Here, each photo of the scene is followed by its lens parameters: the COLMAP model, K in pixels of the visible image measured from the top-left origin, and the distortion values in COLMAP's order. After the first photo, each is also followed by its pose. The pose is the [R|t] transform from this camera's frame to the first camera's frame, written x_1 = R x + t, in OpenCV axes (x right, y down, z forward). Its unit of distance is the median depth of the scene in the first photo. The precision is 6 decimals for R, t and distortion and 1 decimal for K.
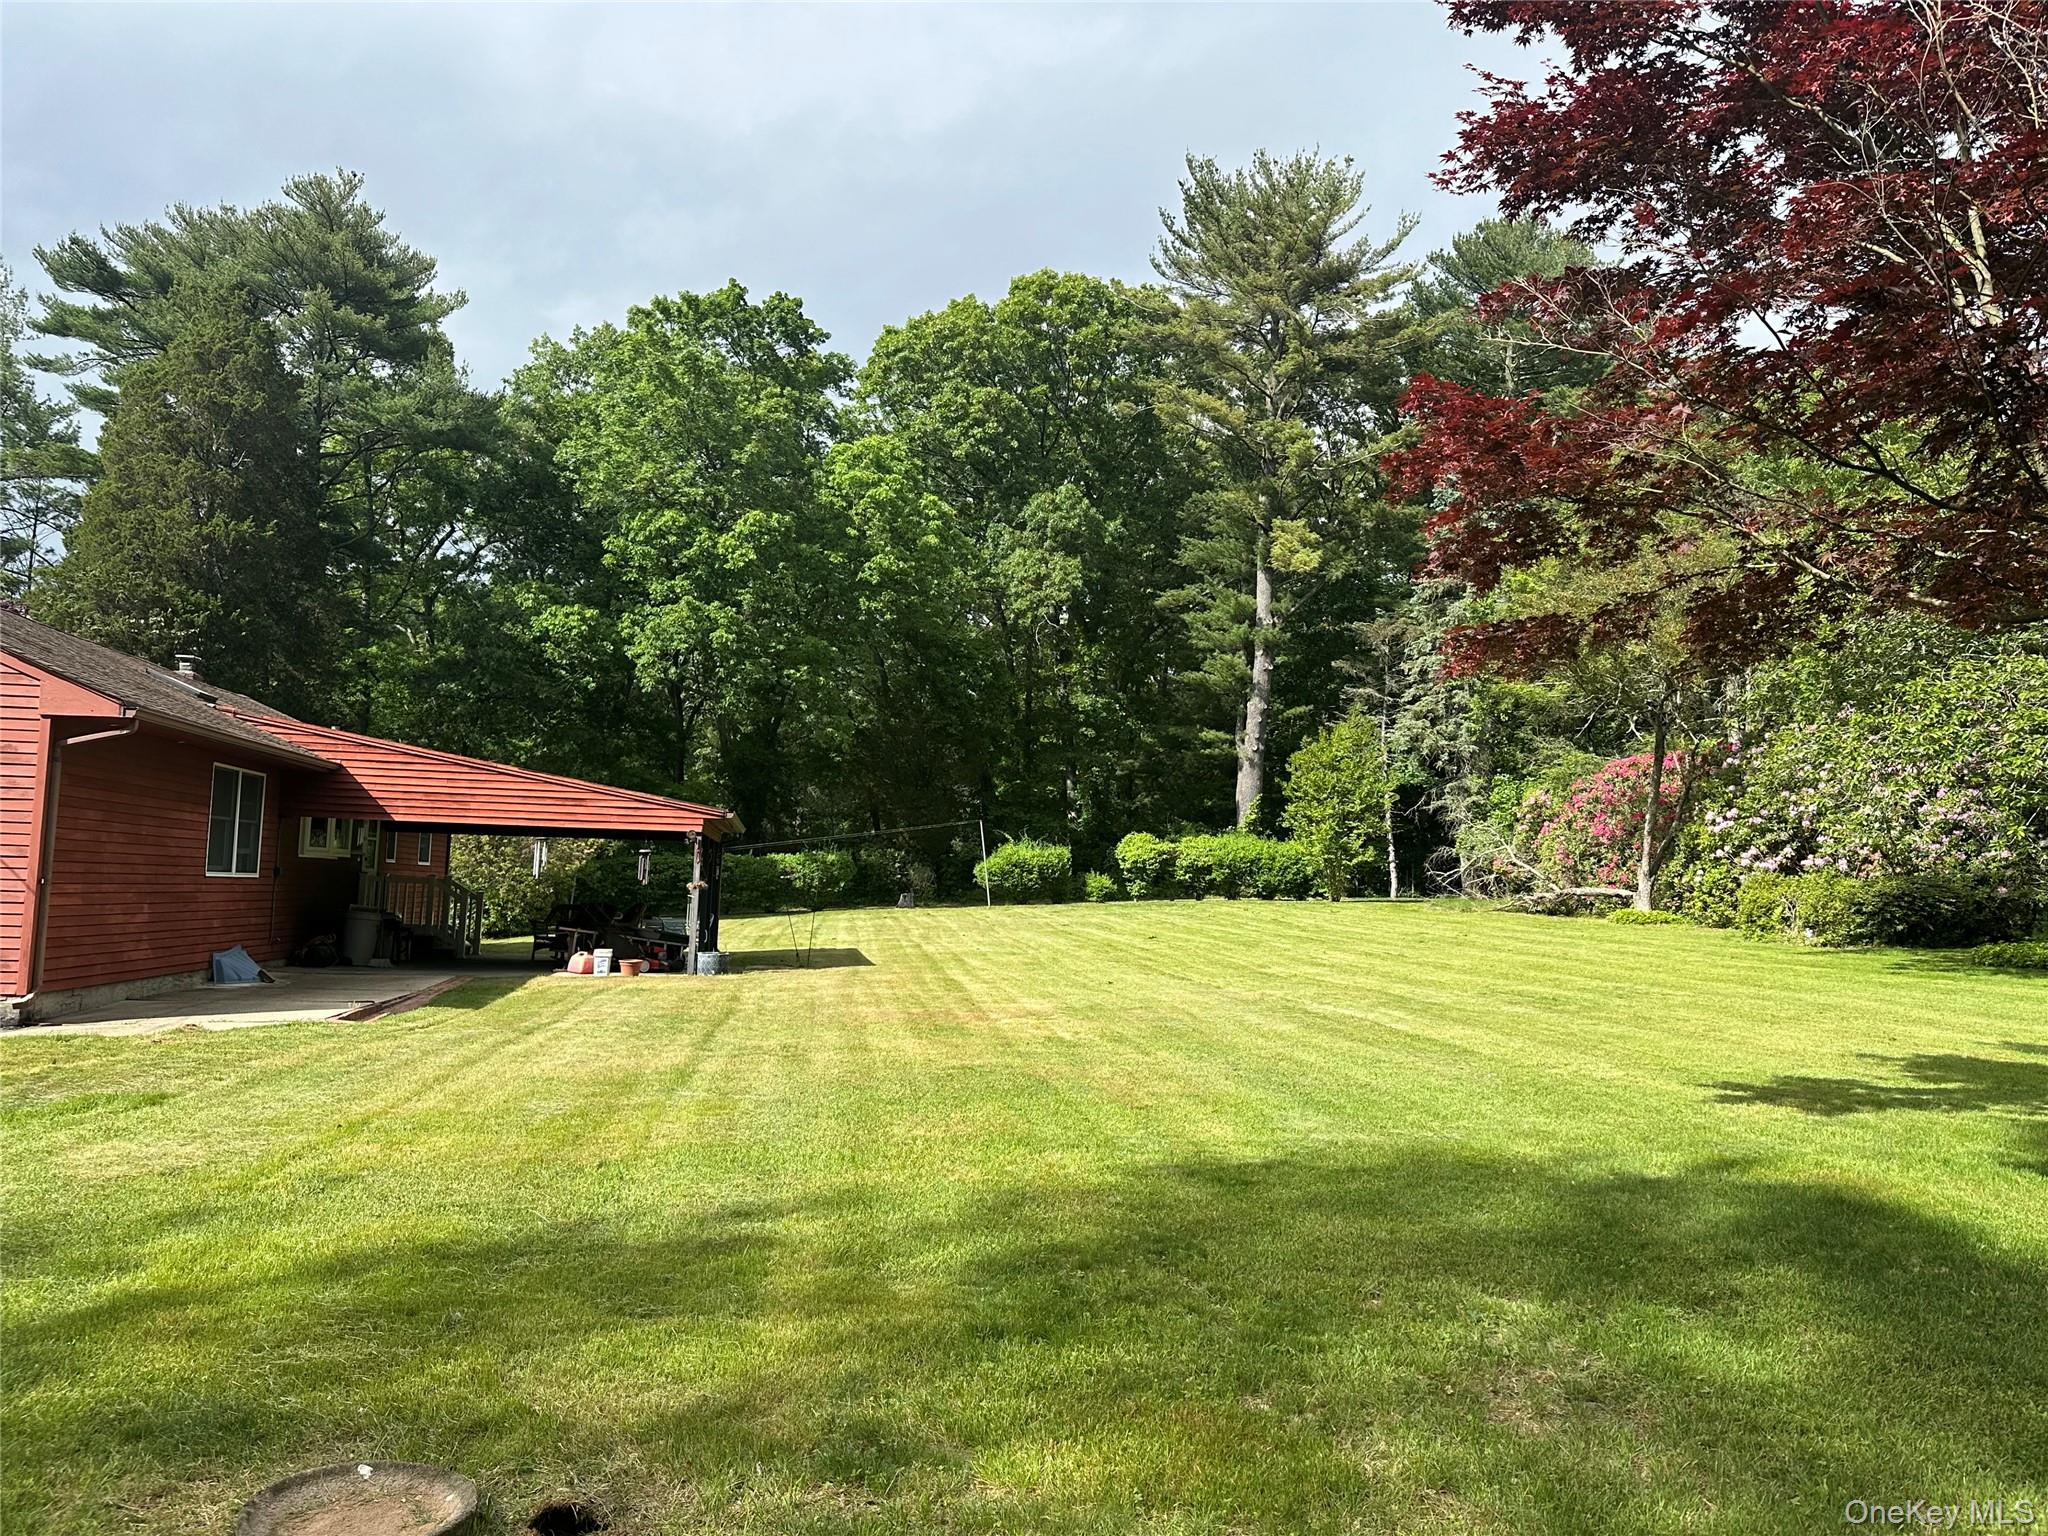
lens RADIAL K [[1488.1, 0, 1024.0], [0, 1488.1, 768.0], [0, 0, 1]] dist [0.196091, -0.295840]
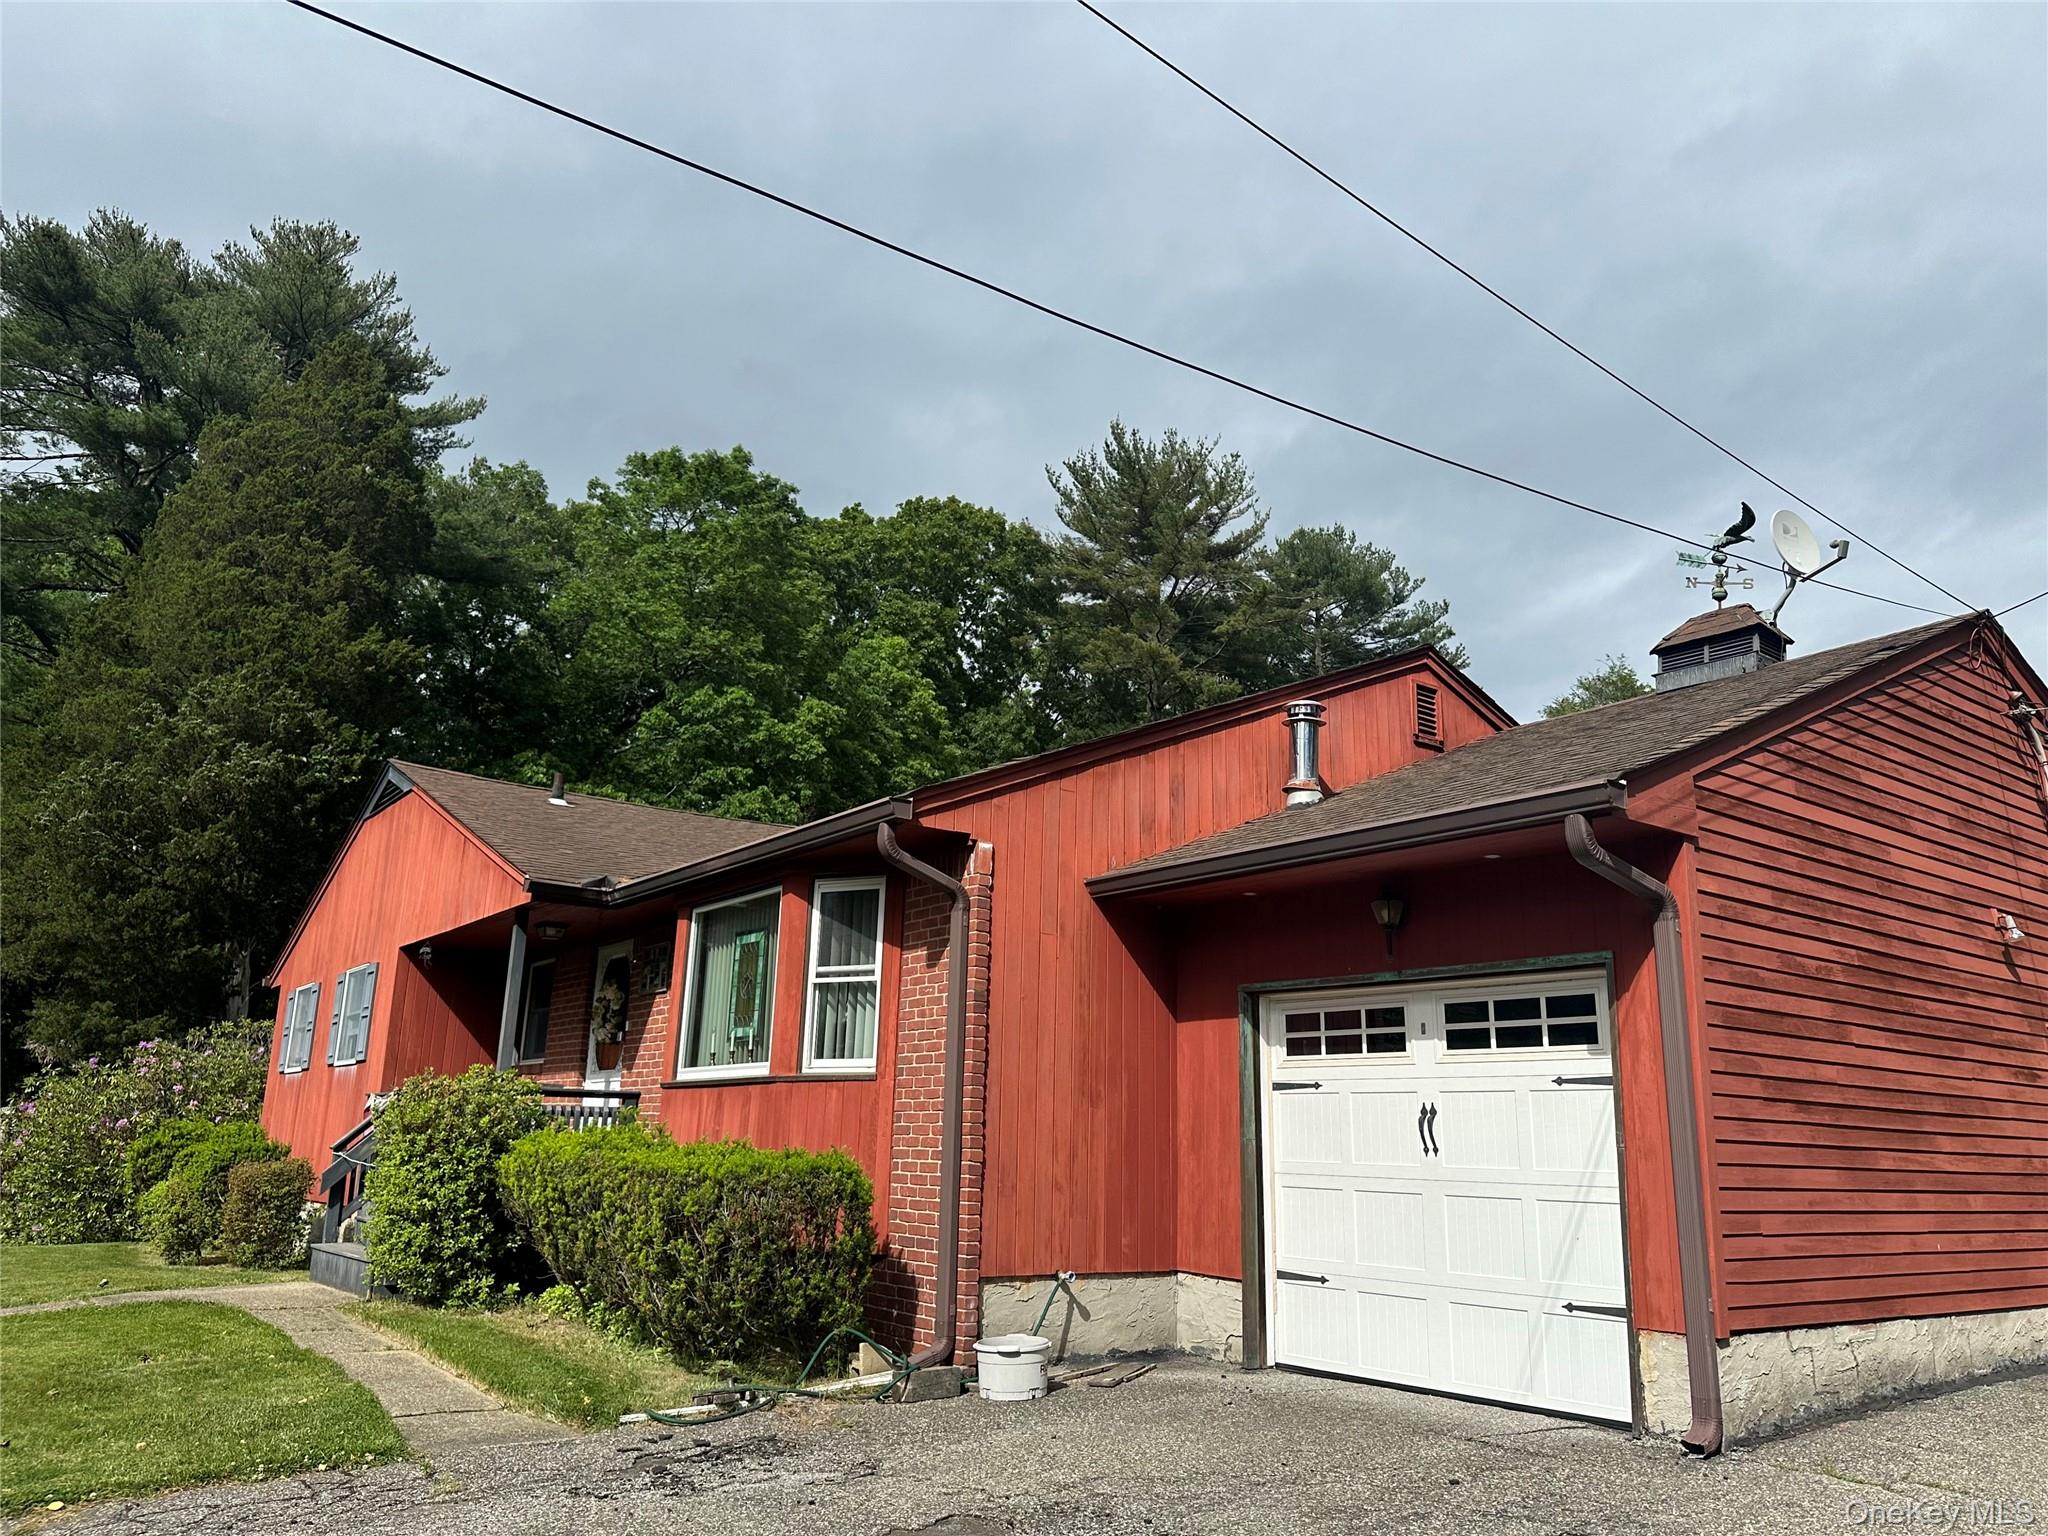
lens RADIAL K [[1488.1, 0, 1024.0], [0, 1488.1, 768.0], [0, 0, 1]] dist [0.196091, -0.295840]
pose [[0.898838, 0.101777, 0.426301, -0.432205], [-0.031822, 0.985251, -0.168130, 0.013741], [-0.437125, 0.137556, 0.888820, 0.164793]]
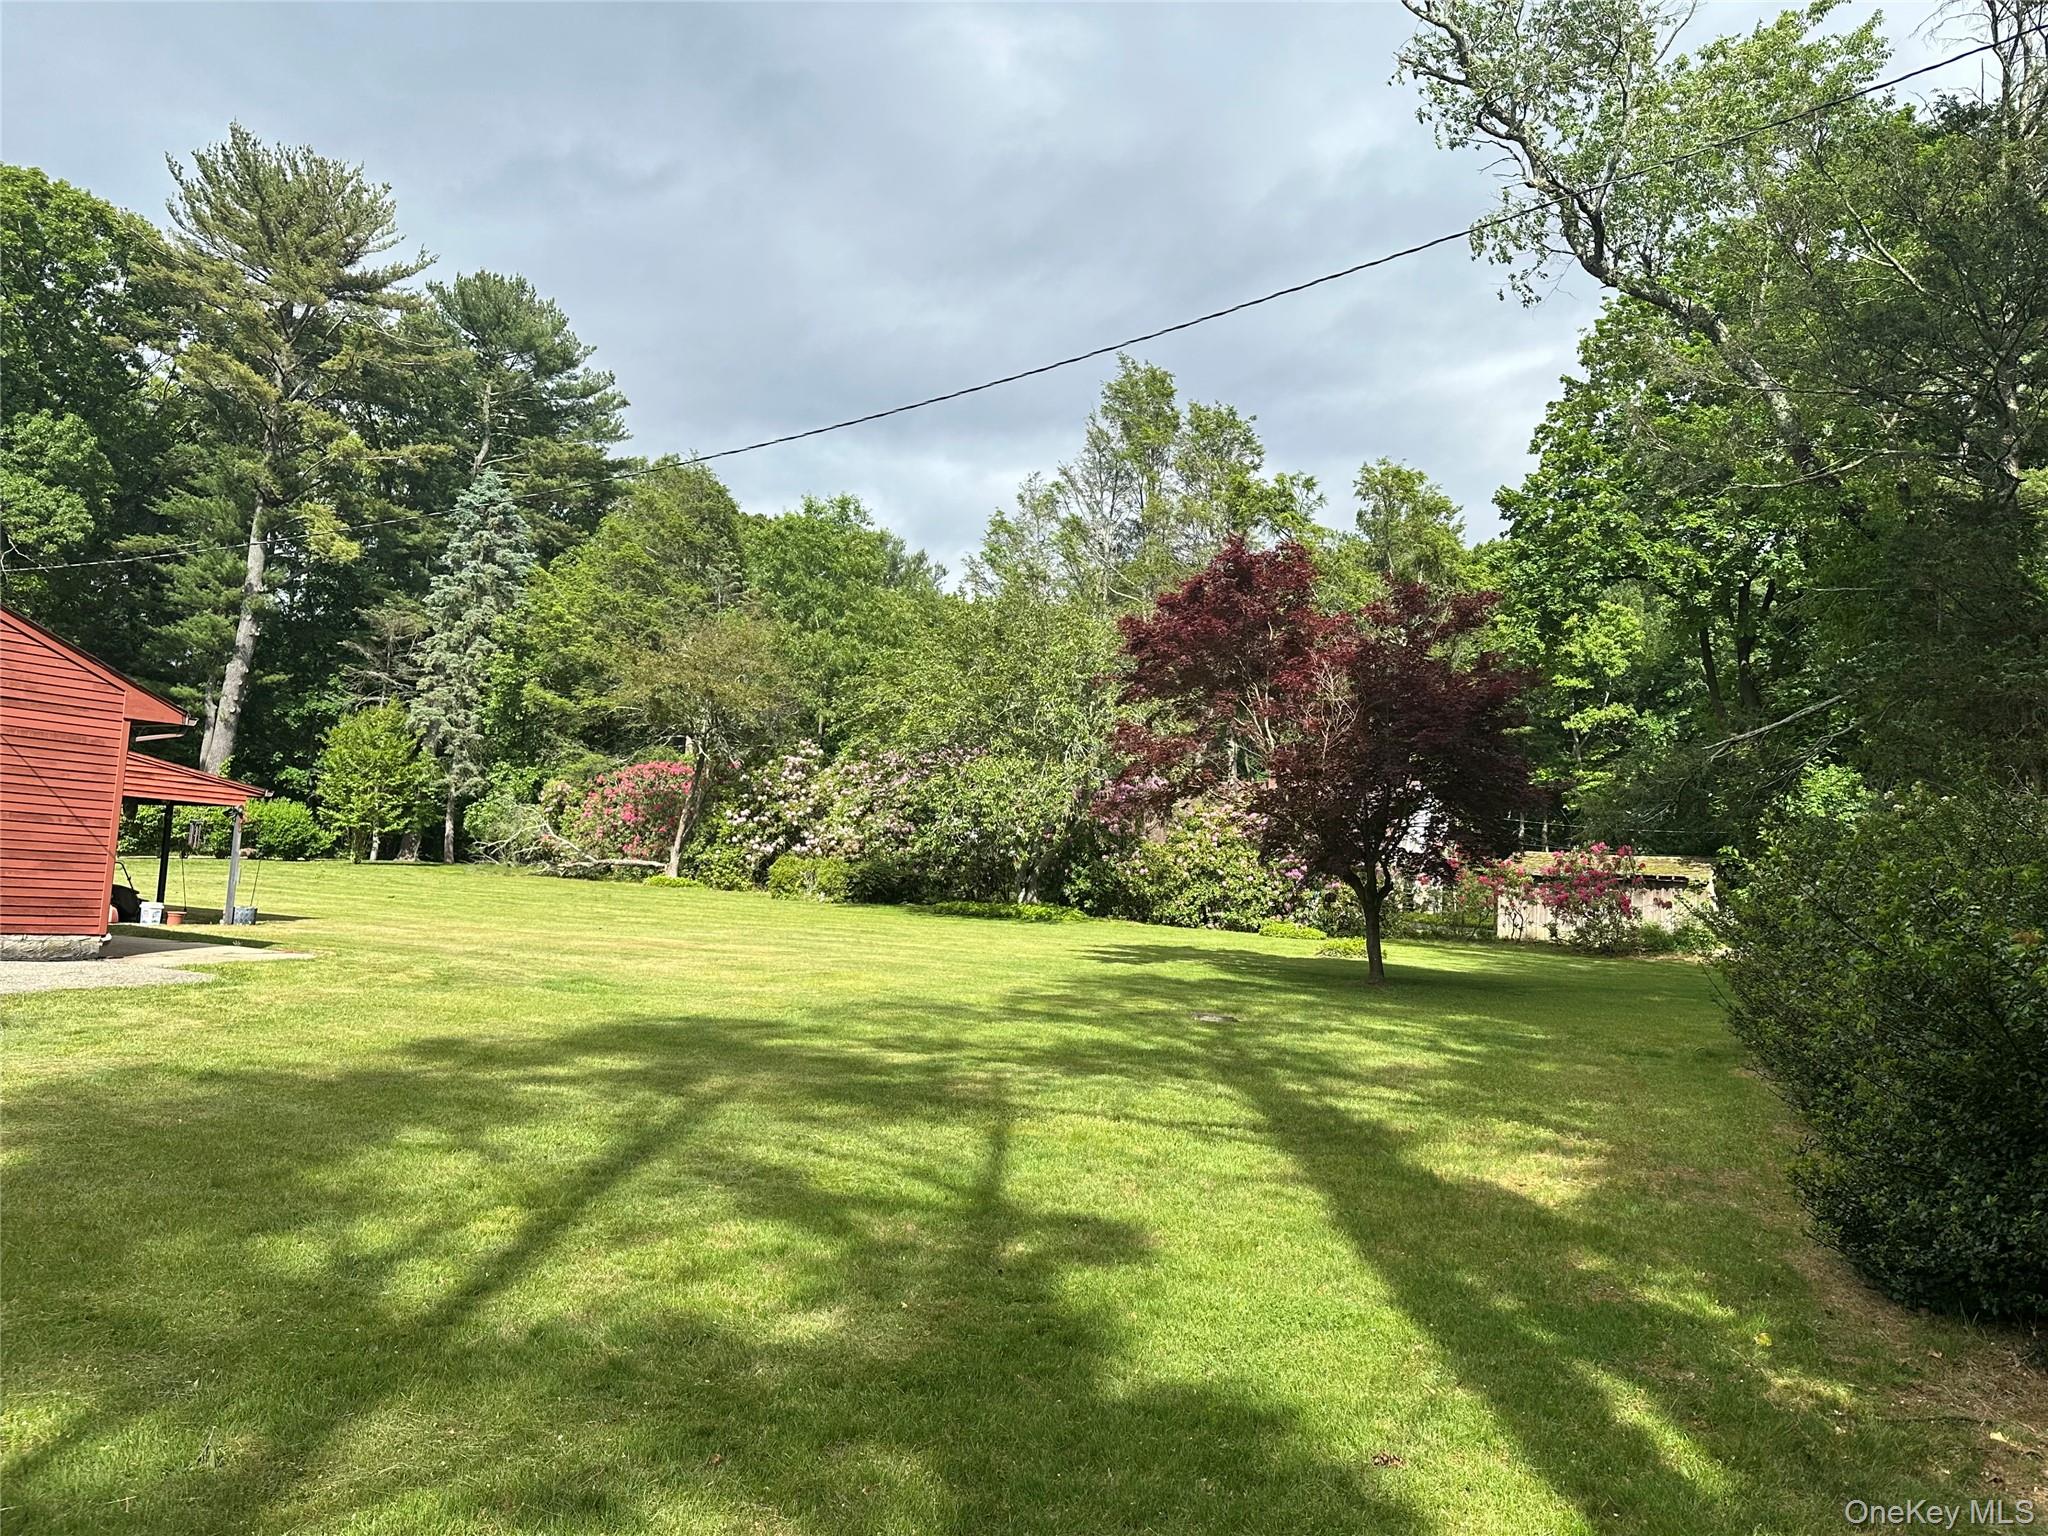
lens RADIAL K [[1488.1, 0, 1024.0], [0, 1488.1, 768.0], [0, 0, 1]] dist [0.196091, -0.295840]
pose [[0.686924, 0.077460, 0.722589, -0.279581], [-0.095947, 0.995266, -0.015479, -0.011772], [-0.720367, -0.058698, 0.691105, -0.133953]]
